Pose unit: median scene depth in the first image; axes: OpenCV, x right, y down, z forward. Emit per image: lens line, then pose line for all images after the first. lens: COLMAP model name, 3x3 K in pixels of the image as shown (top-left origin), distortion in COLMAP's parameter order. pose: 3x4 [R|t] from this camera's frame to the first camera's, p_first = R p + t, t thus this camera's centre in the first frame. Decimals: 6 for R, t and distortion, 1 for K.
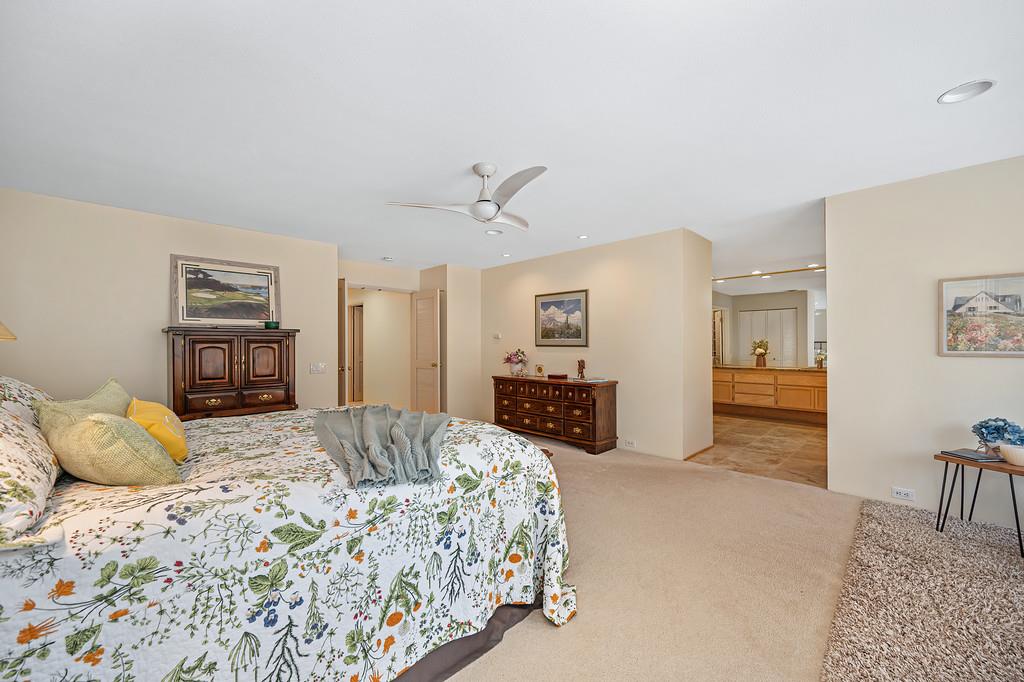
lens RADIAL K [[401.2, 0, 515.3], [0, 401.2, 344.1], [0, 0, 1]] dist [-0.000578, 0.000144]
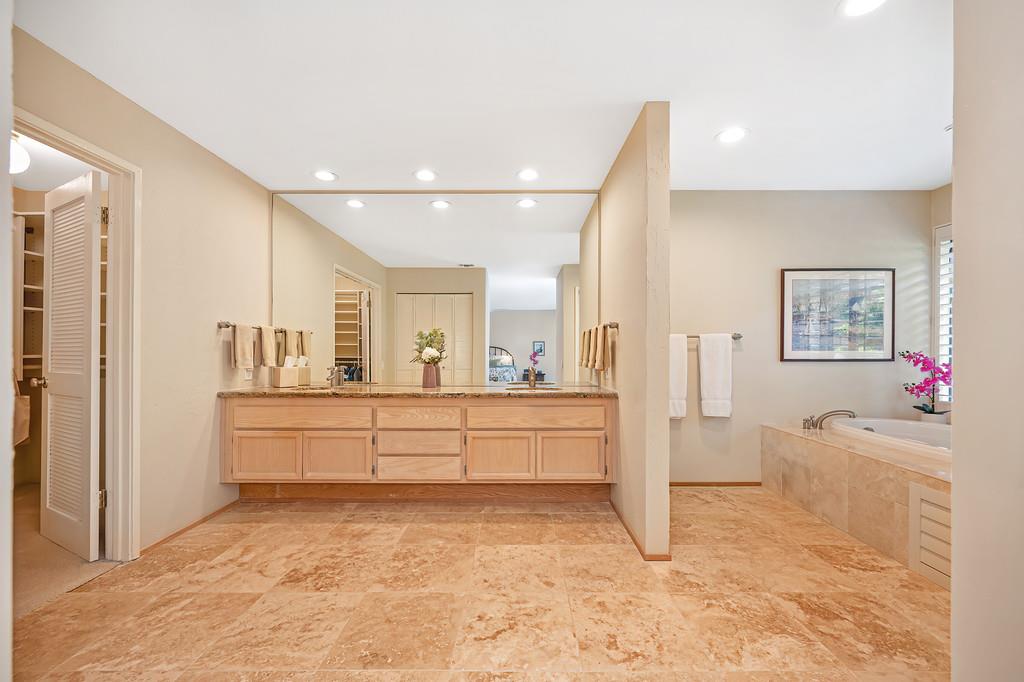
lens RADIAL K [[401.2, 0, 514.5], [0, 401.2, 343.8], [0, 0, 1]] dist [-0.000578, 0.000144]
pose [[0.702310, 0.003892, 0.711860, 0.353698], [-0.002082, 0.999992, -0.003413, 0.008215], [-0.711868, 0.000914, 0.702313, 0.613790]]
